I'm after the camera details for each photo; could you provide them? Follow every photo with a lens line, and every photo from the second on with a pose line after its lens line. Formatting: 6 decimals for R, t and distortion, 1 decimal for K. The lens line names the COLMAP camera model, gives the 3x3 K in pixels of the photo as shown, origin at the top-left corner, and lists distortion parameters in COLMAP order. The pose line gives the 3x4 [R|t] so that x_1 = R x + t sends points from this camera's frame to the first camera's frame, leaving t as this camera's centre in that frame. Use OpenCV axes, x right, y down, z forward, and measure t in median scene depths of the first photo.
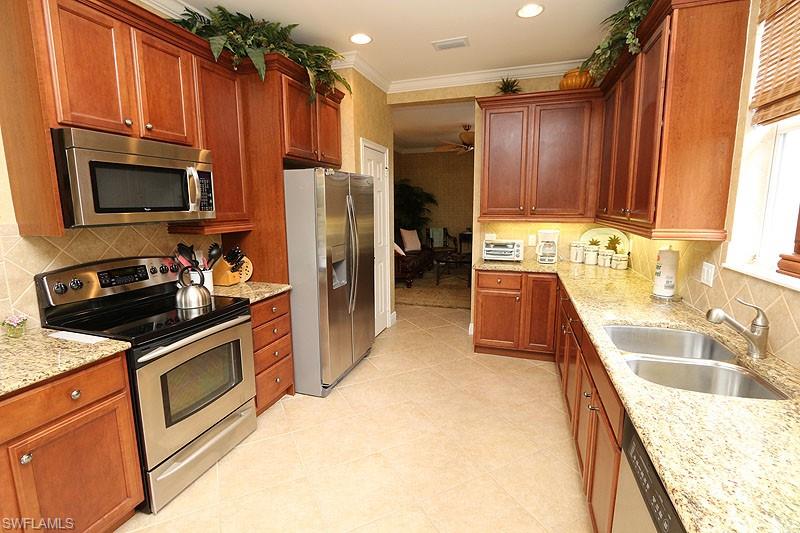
lens RADIAL K [[375.7, 0, 400.0], [0, 375.7, 266.5], [0, 0, 1]] dist [-0.023655, 0.000115]
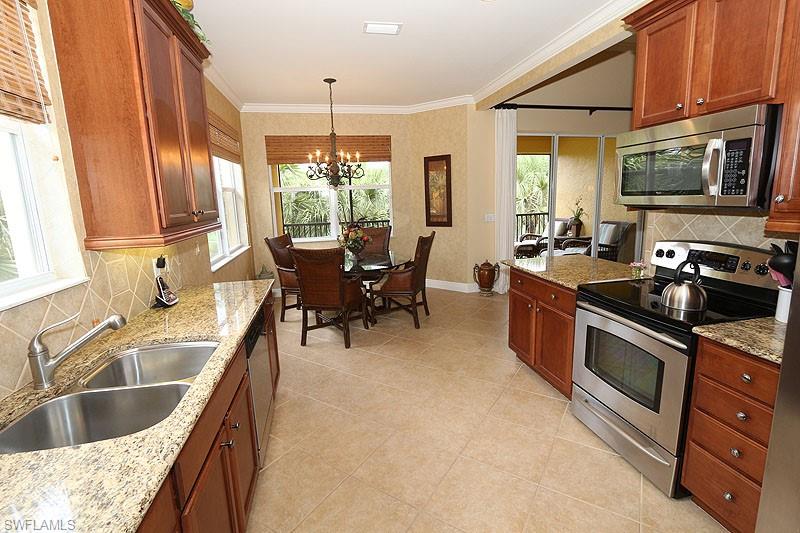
lens RADIAL K [[375.7, 0, 400.0], [0, 375.7, 266.5], [0, 0, 1]] dist [-0.023655, 0.000115]
pose [[-0.870554, 0.123716, -0.476268, 0.410621], [-0.041016, 0.946267, 0.320775, -0.229325], [0.490361, 0.298787, -0.818702, 1.360472]]
